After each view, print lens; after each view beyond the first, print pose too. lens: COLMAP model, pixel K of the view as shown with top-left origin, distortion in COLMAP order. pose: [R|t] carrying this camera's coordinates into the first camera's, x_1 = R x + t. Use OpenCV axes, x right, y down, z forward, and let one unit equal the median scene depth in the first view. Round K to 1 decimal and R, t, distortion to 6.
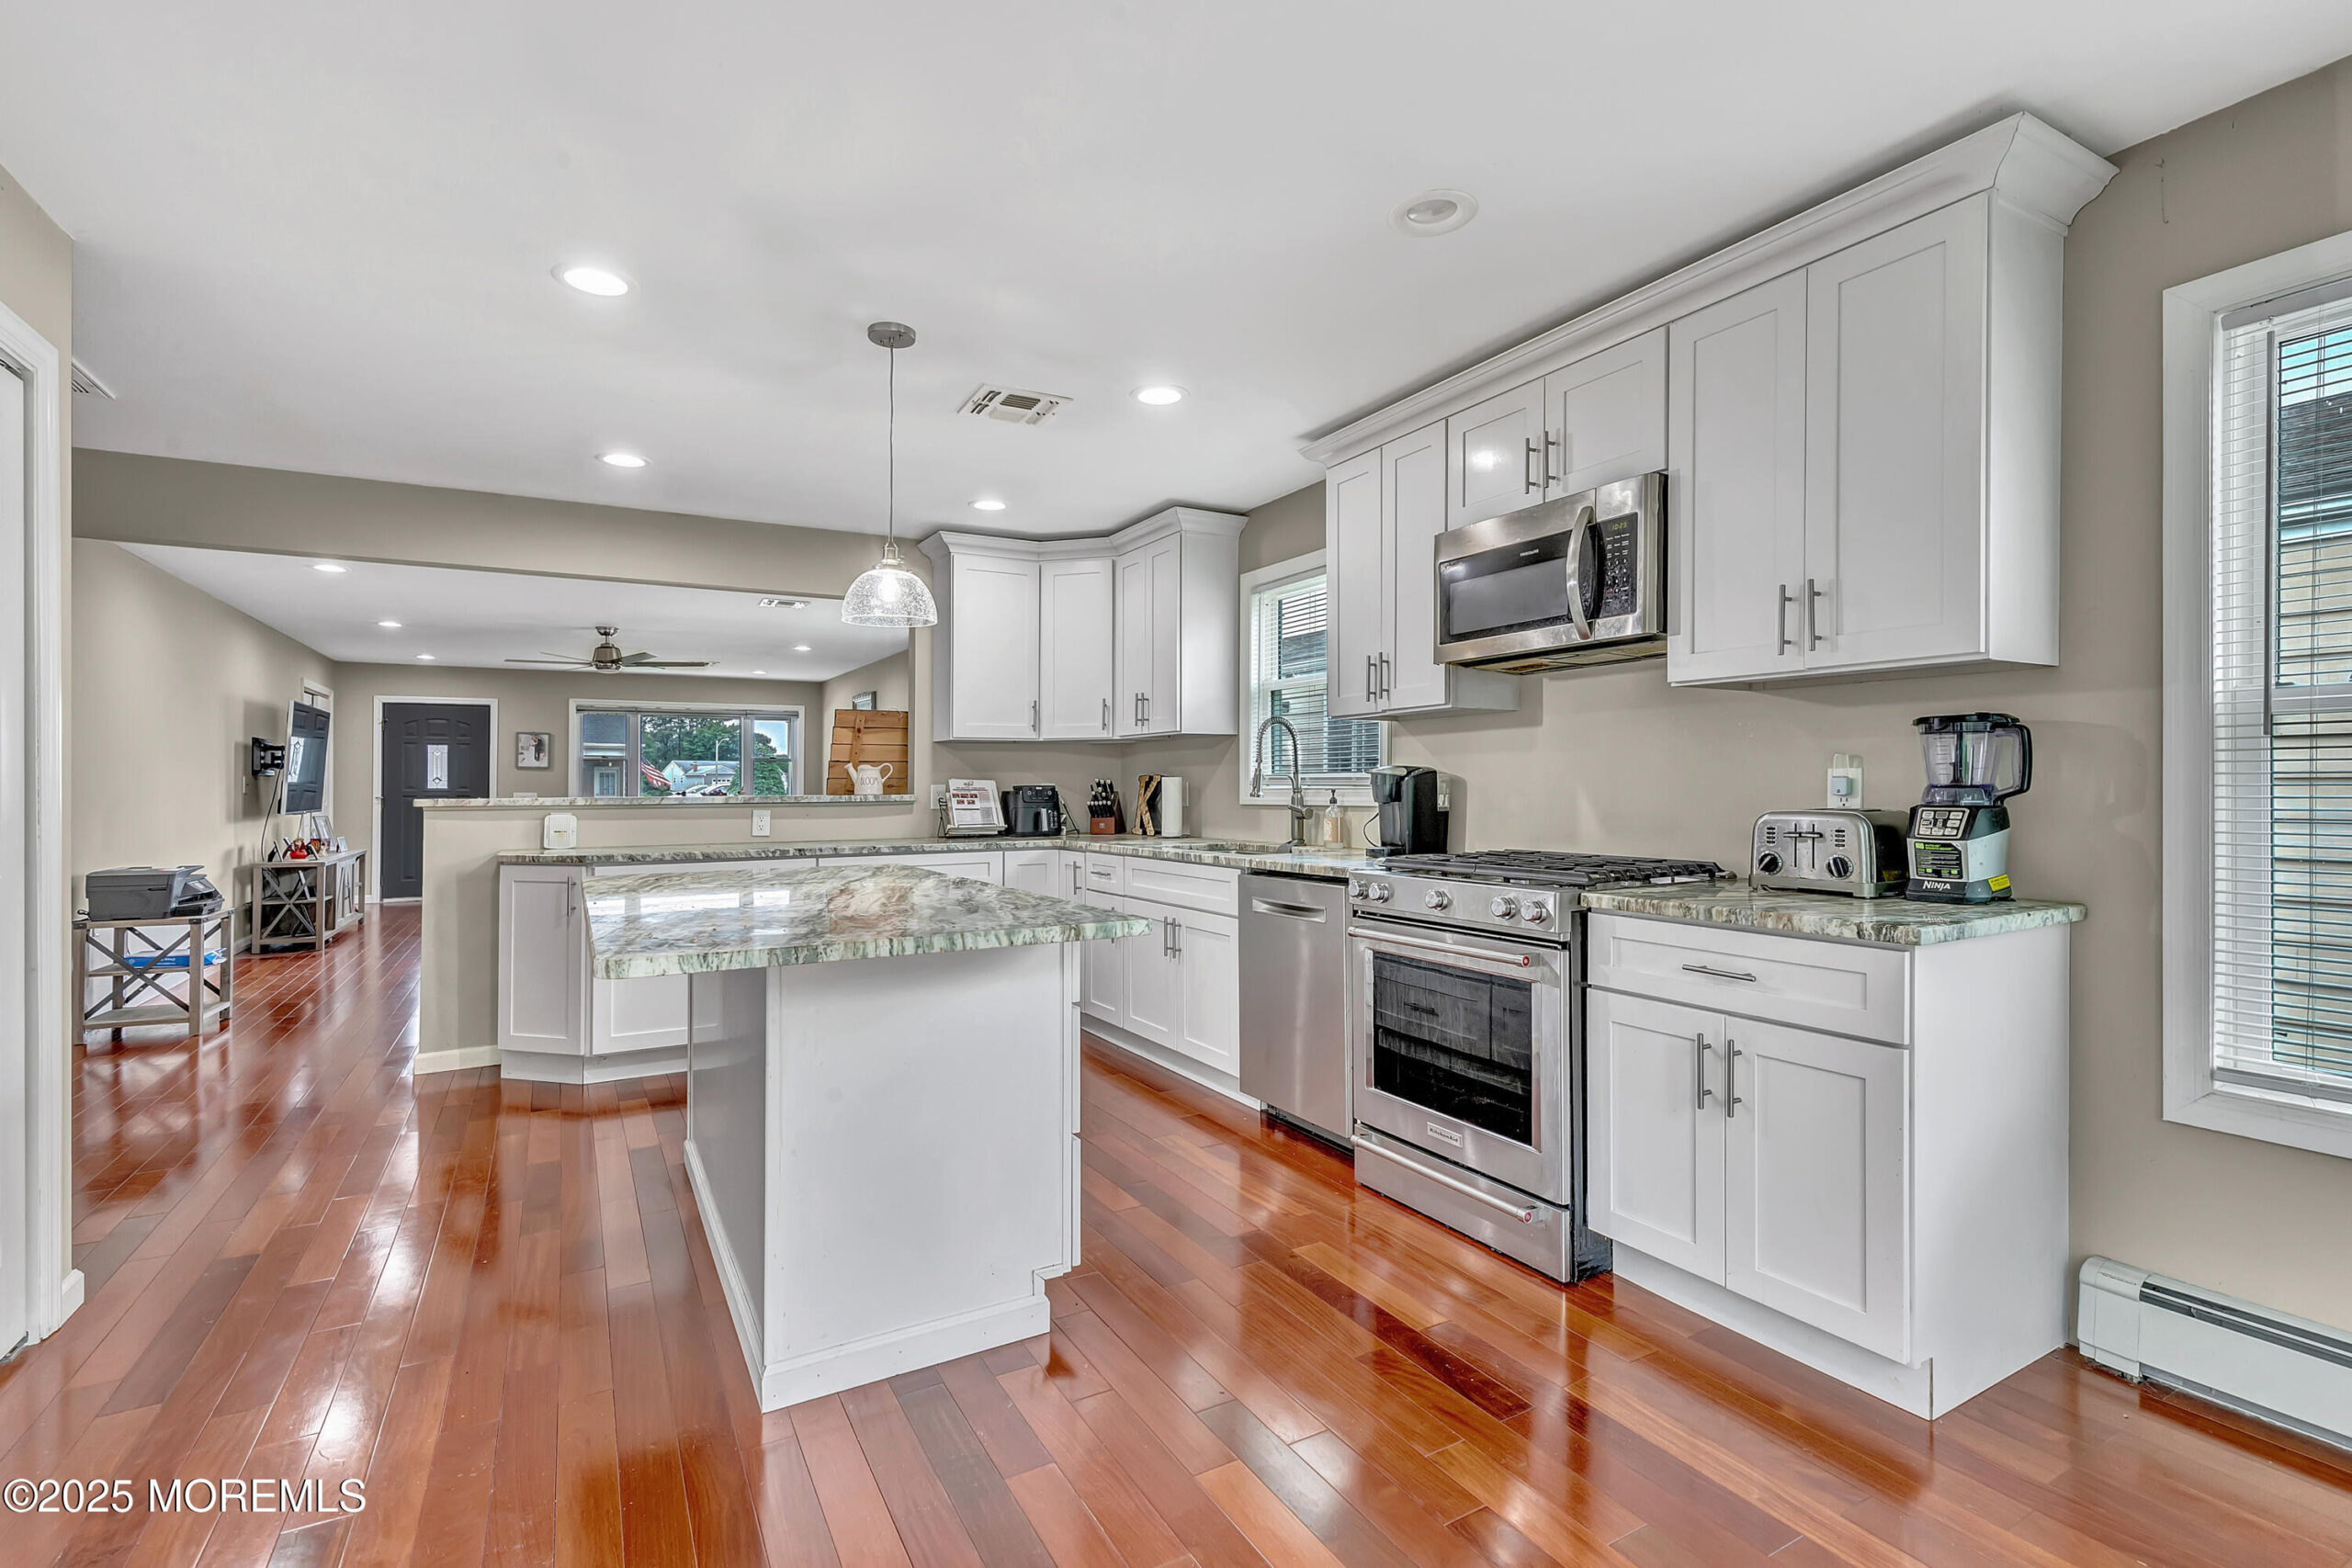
lens RADIAL K [[1081.8, 0, 1221.1], [0, 1081.8, 766.7], [0, 0, 1]] dist [0.002737, 0.000013]
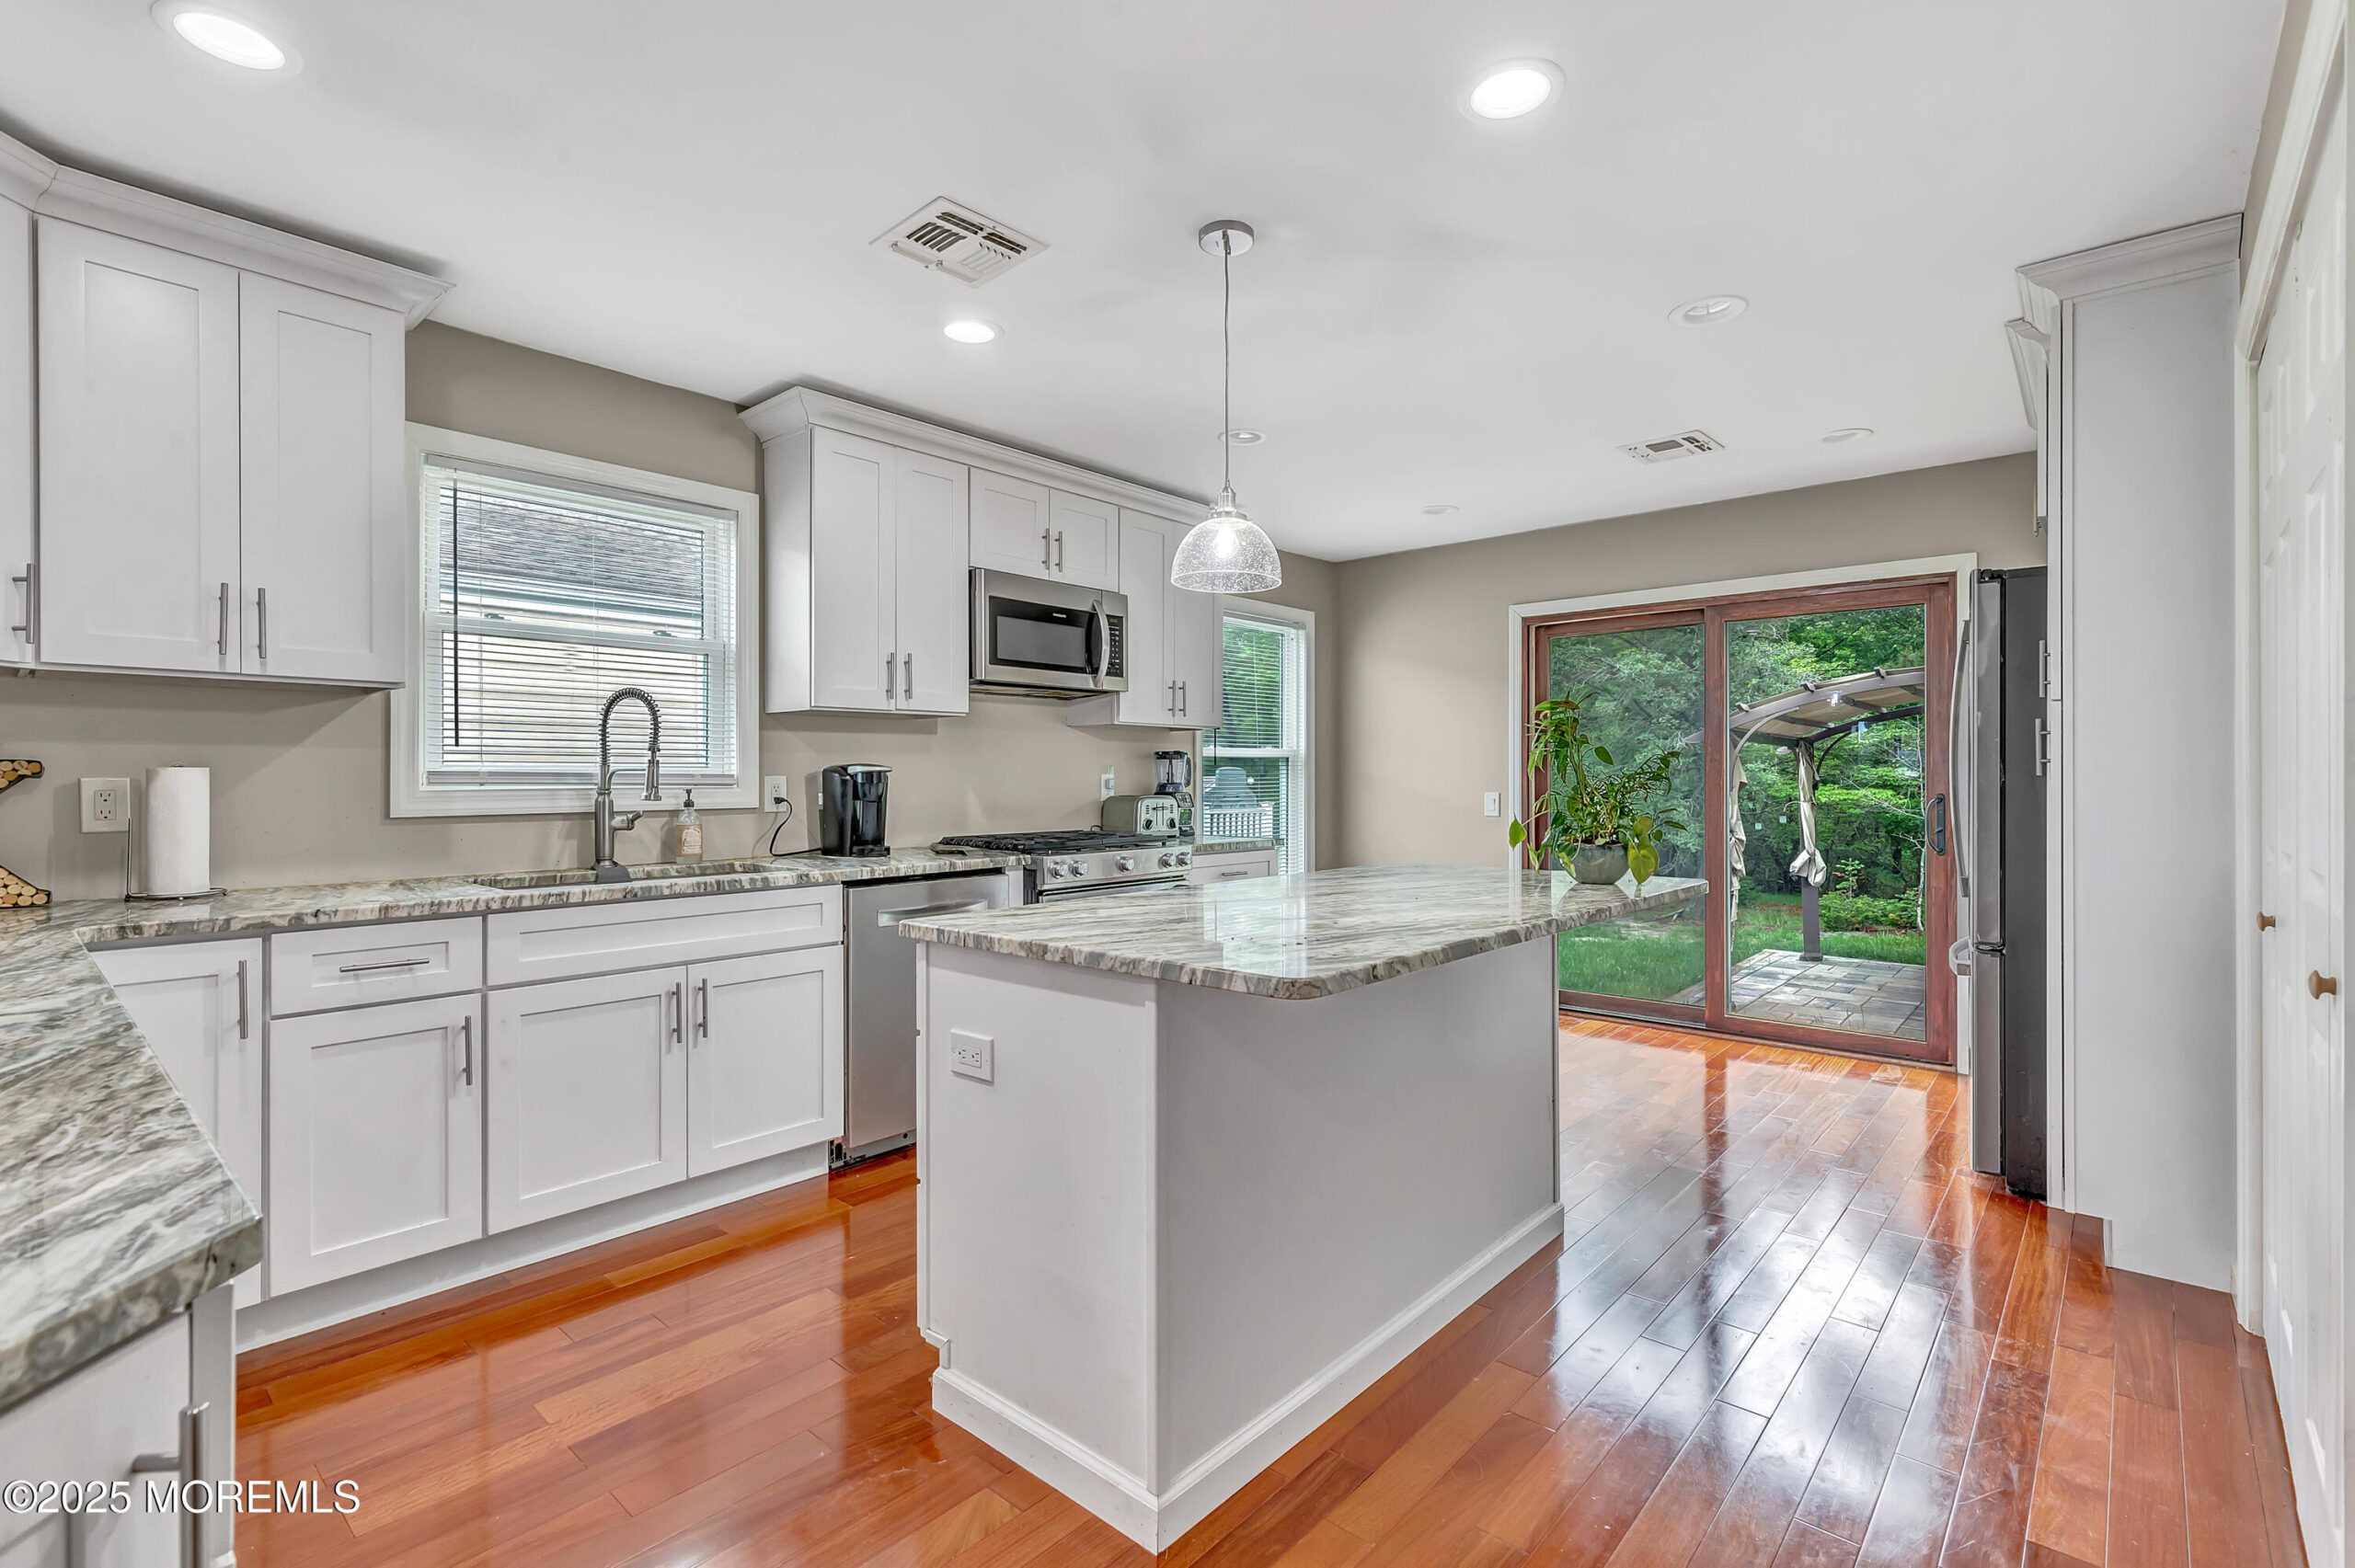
lens RADIAL K [[1067.1, 0, 1177.5], [0, 1067.1, 784.0], [0, 0, 1]] dist [0.017708, 0.000022]
pose [[-0.296981, 0.005141, 0.954869, -0.622745], [-0.010125, 0.999912, -0.008533, 0.016522], [-0.954830, -0.012202, -0.296903, 0.738142]]
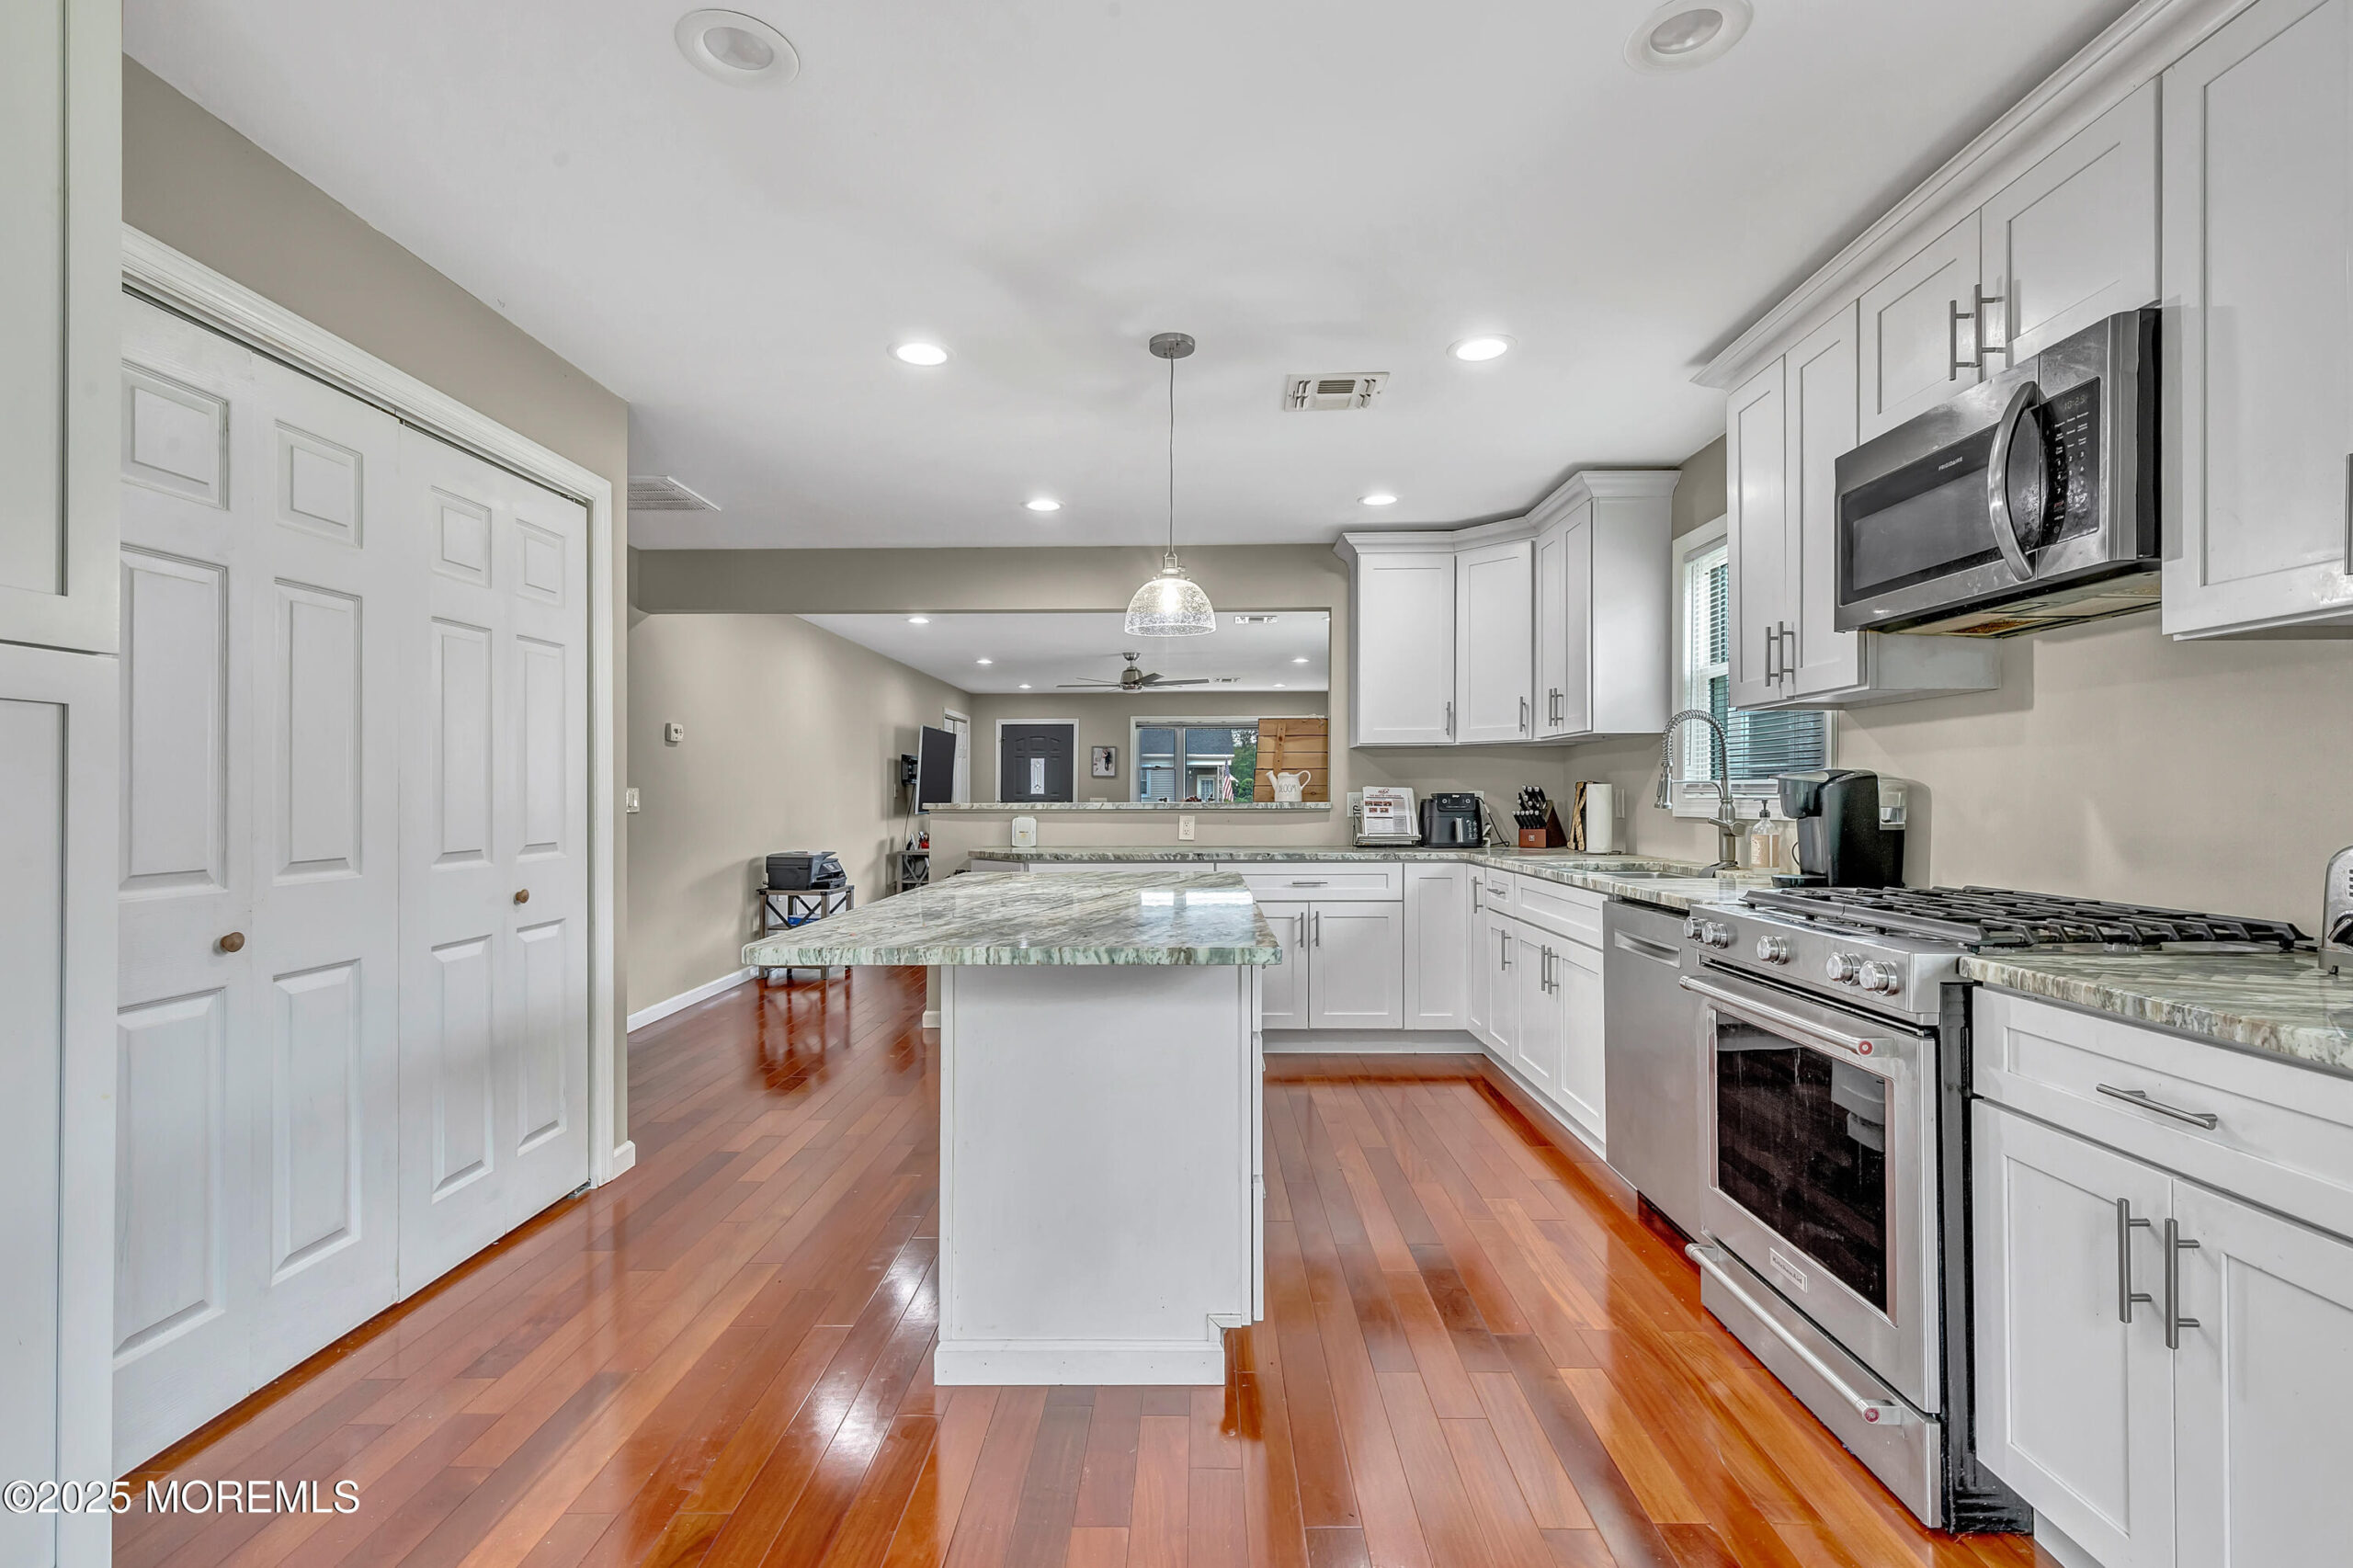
lens RADIAL K [[1097.3, 0, 1189.7], [0, 1097.3, 768.8], [0, 0, 1]] dist [0.000637, -0.000350]
pose [[0.852463, -0.009256, -0.522705, 0.143121], [0.007313, 0.999957, -0.005780, 0.000194], [0.522736, 0.001105, 0.852494, 0.084219]]
